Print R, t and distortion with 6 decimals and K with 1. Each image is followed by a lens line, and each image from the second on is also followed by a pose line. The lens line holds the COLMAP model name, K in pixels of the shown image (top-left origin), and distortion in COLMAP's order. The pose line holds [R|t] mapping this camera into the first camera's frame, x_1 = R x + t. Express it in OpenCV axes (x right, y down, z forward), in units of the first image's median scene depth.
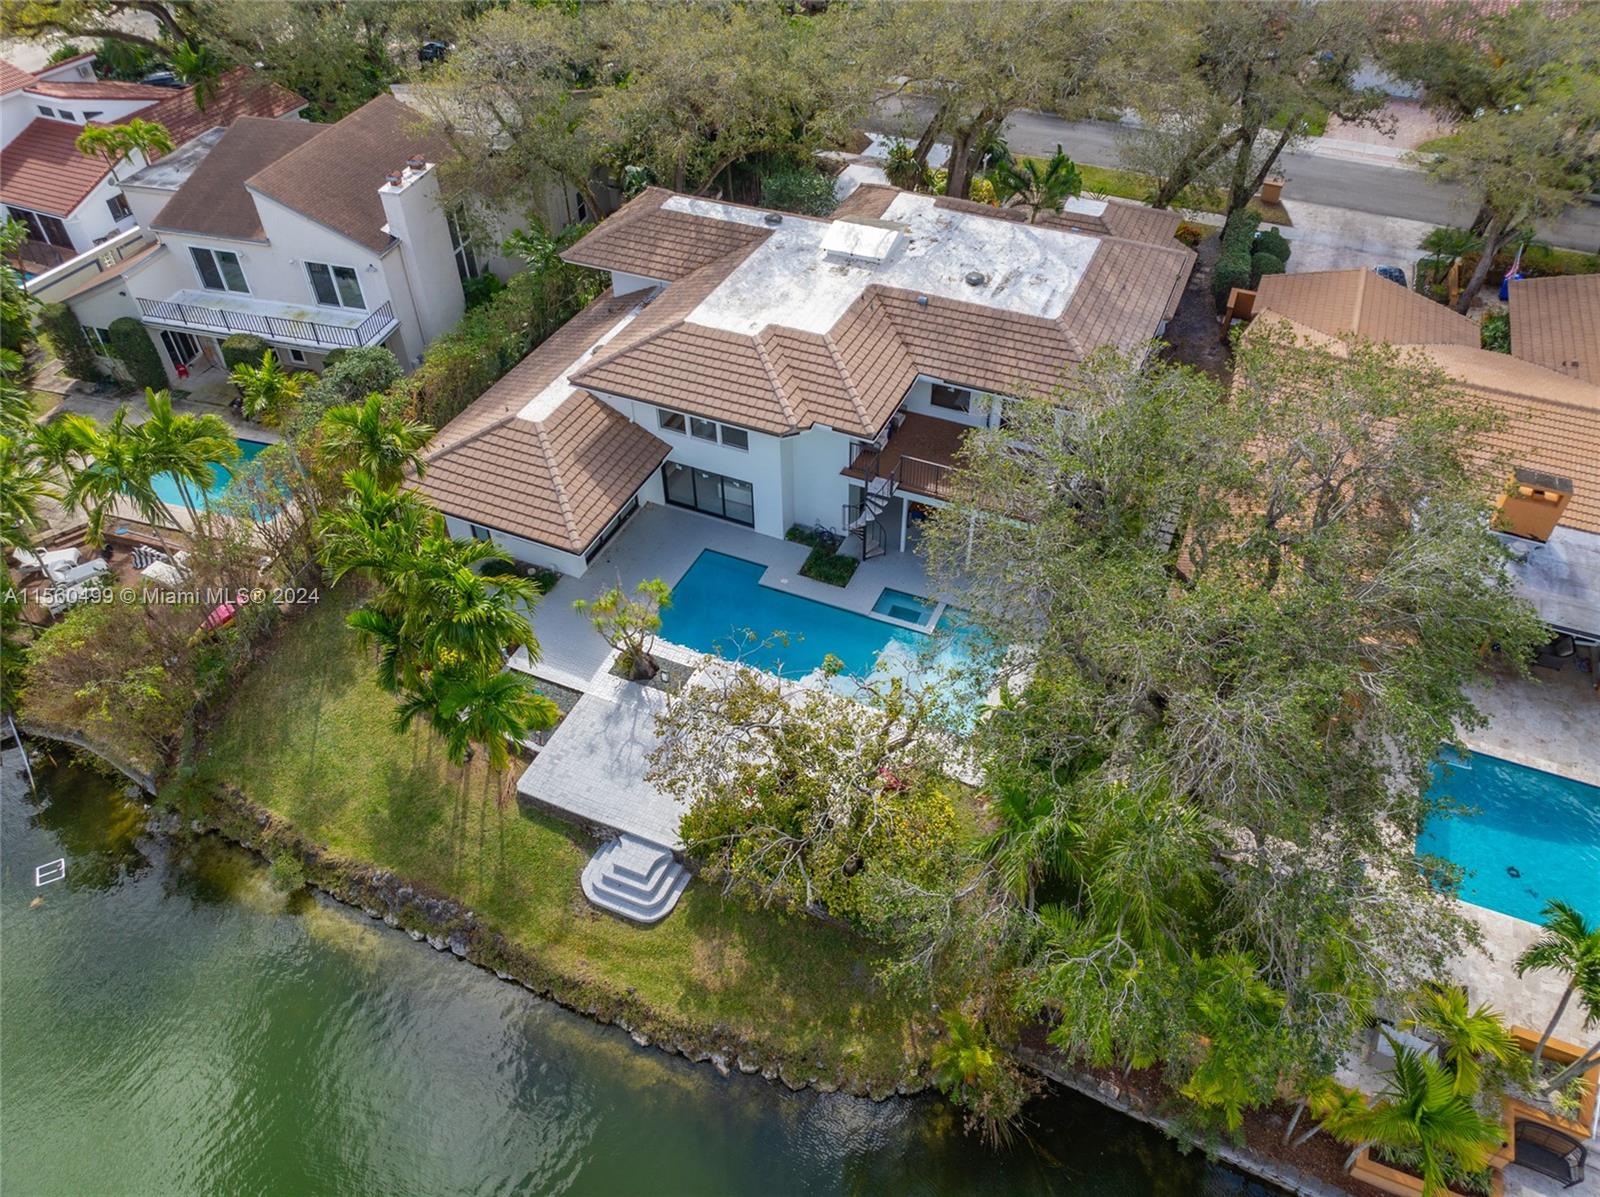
lens RADIAL K [[1123.5, 0, 798.0], [0, 1123.5, 598.0], [0, 0, 1]] dist [-0.041068, 0.007255]
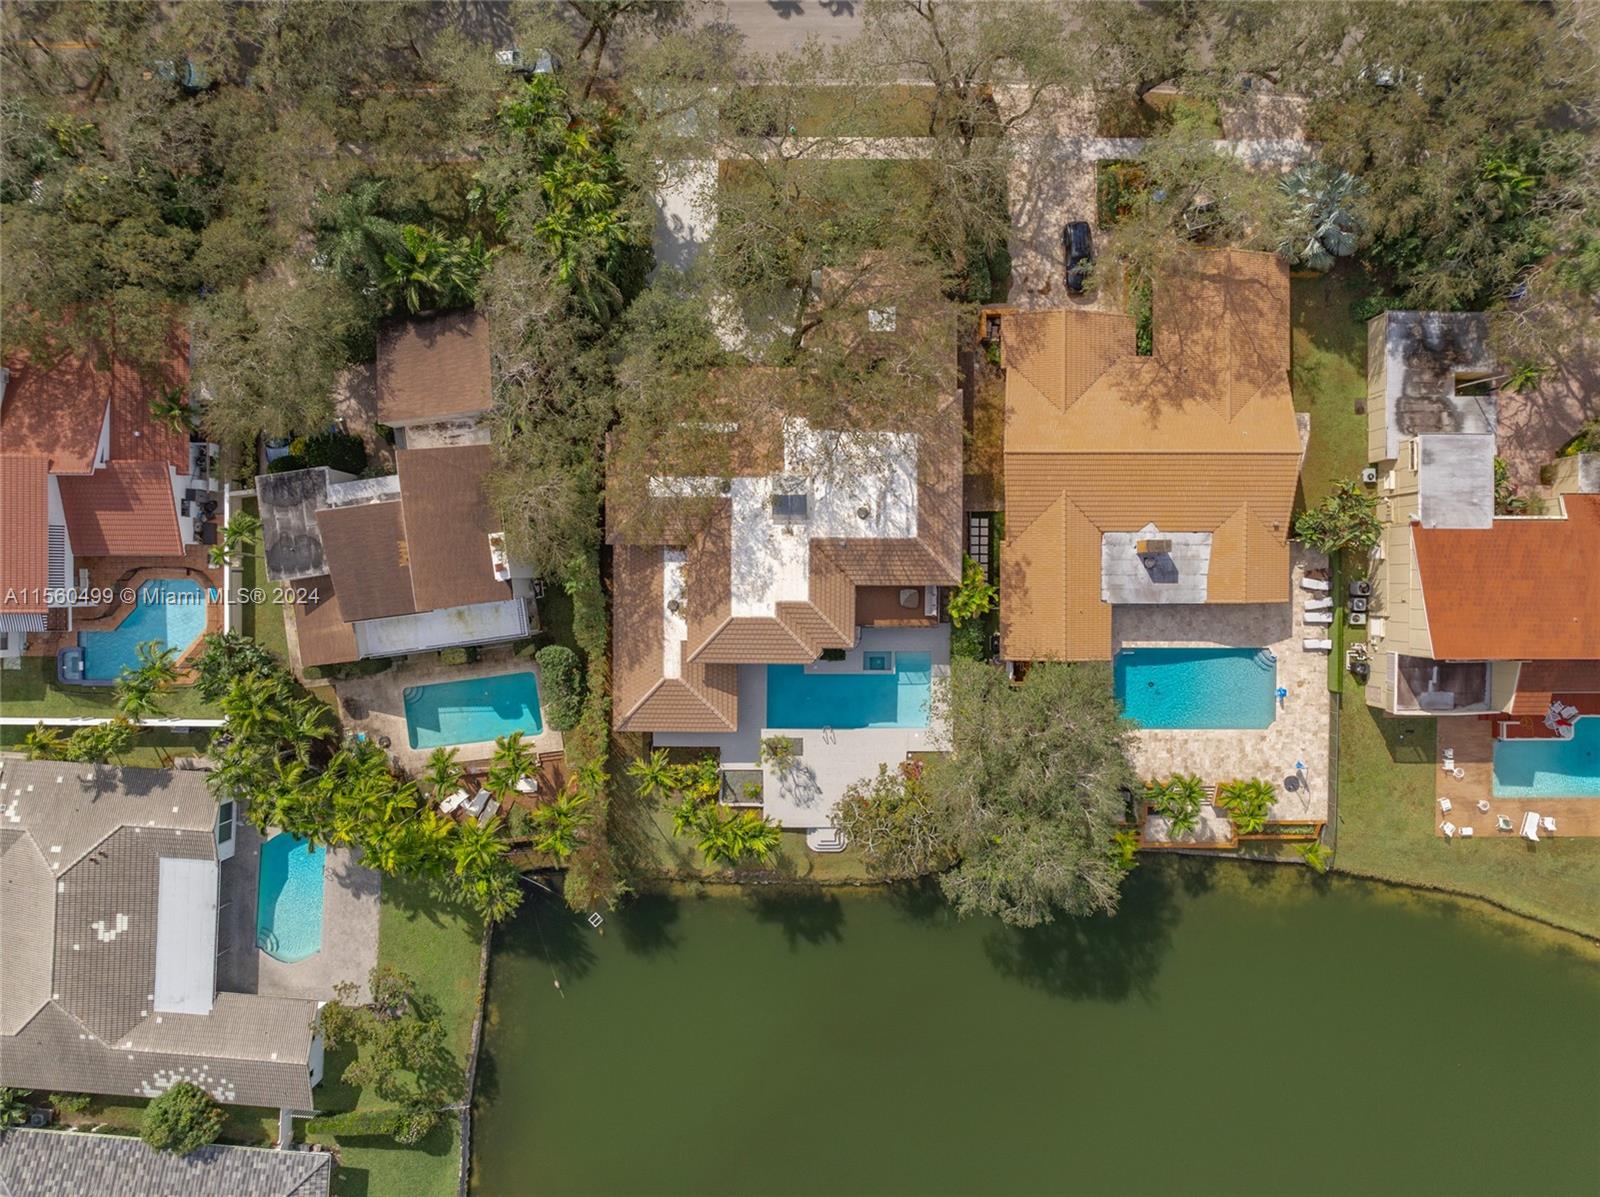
lens RADIAL K [[1123.5, 0, 805.6], [0, 1123.5, 586.9], [0, 0, 1]] dist [-0.041068, 0.007255]
pose [[0.915063, -0.403277, -0.005178, 0.039677], [0.277893, 0.621149, 0.732768, -1.590998], [-0.292292, -0.671968, 0.680459, -0.264377]]
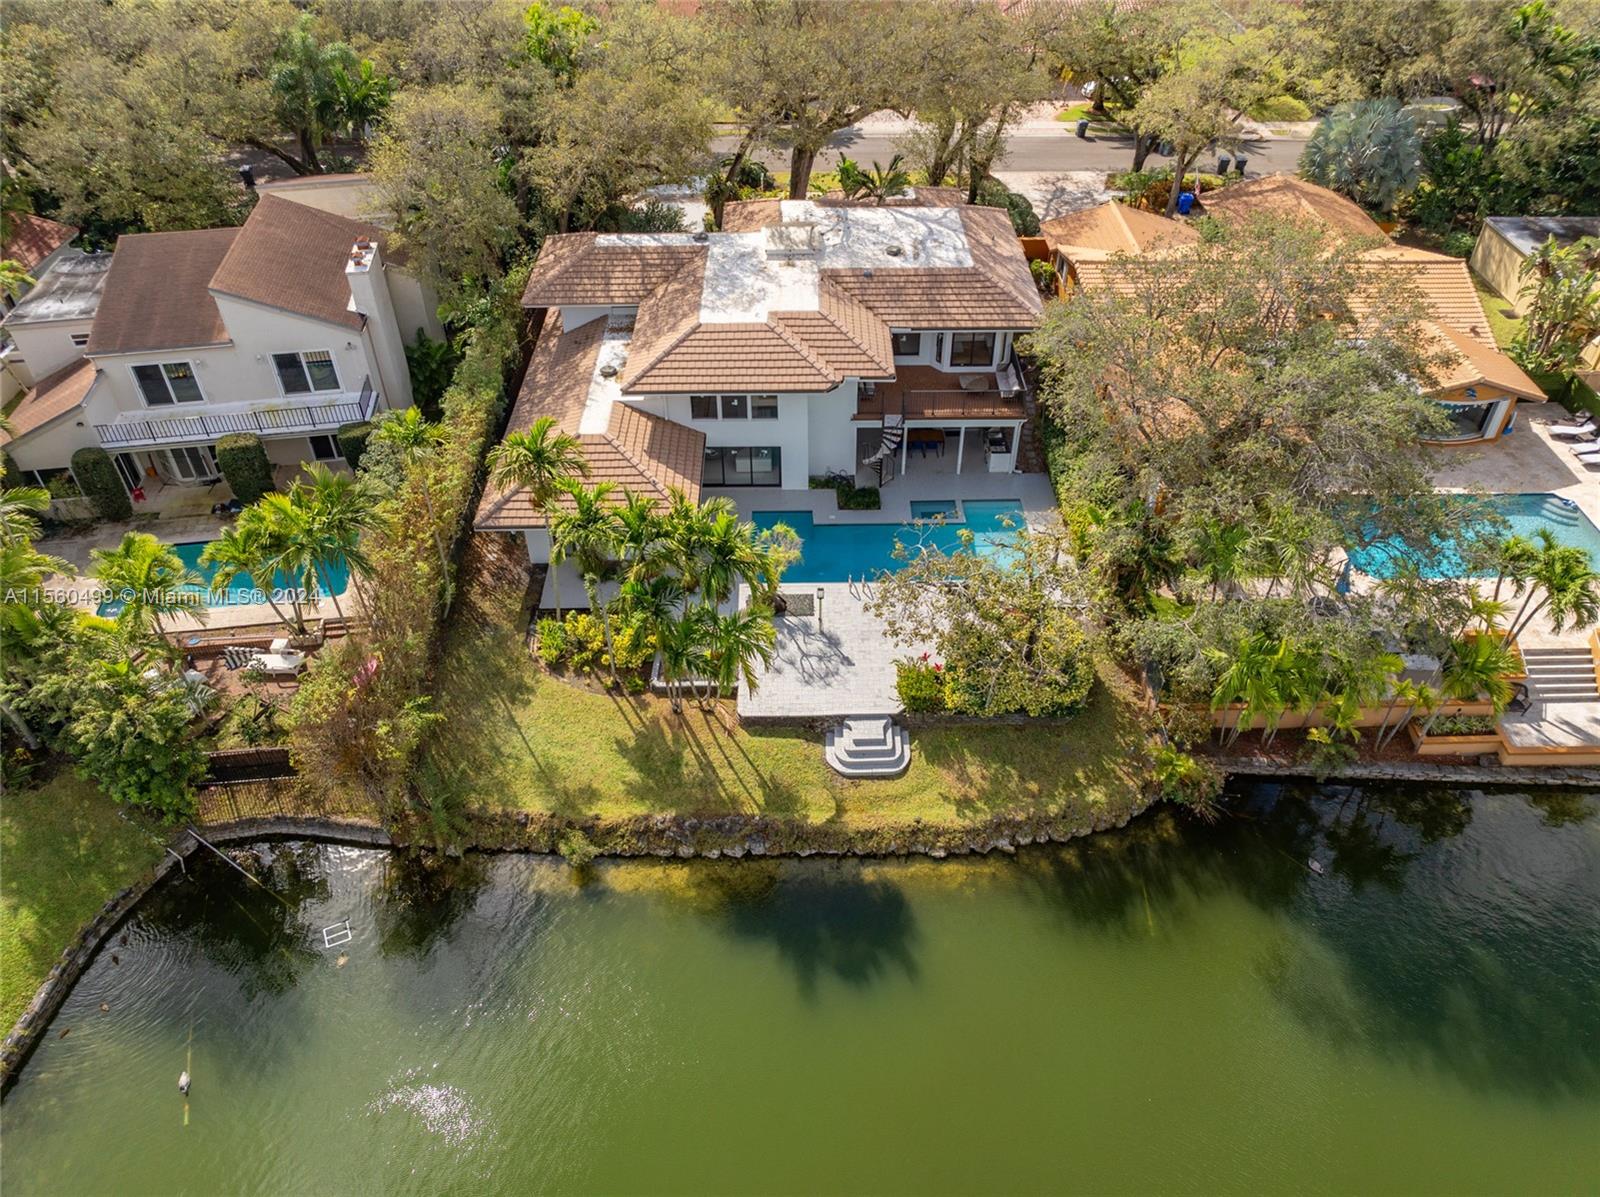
lens RADIAL K [[1123.5, 0, 800.8], [0, 1123.5, 593.5], [0, 0, 1]] dist [-0.041068, 0.007255]
pose [[0.910907, -0.265660, 0.315711, -0.448630], [0.280223, 0.959935, -0.000762, 0.055832], [-0.302859, 0.089163, 0.948855, -0.124405]]
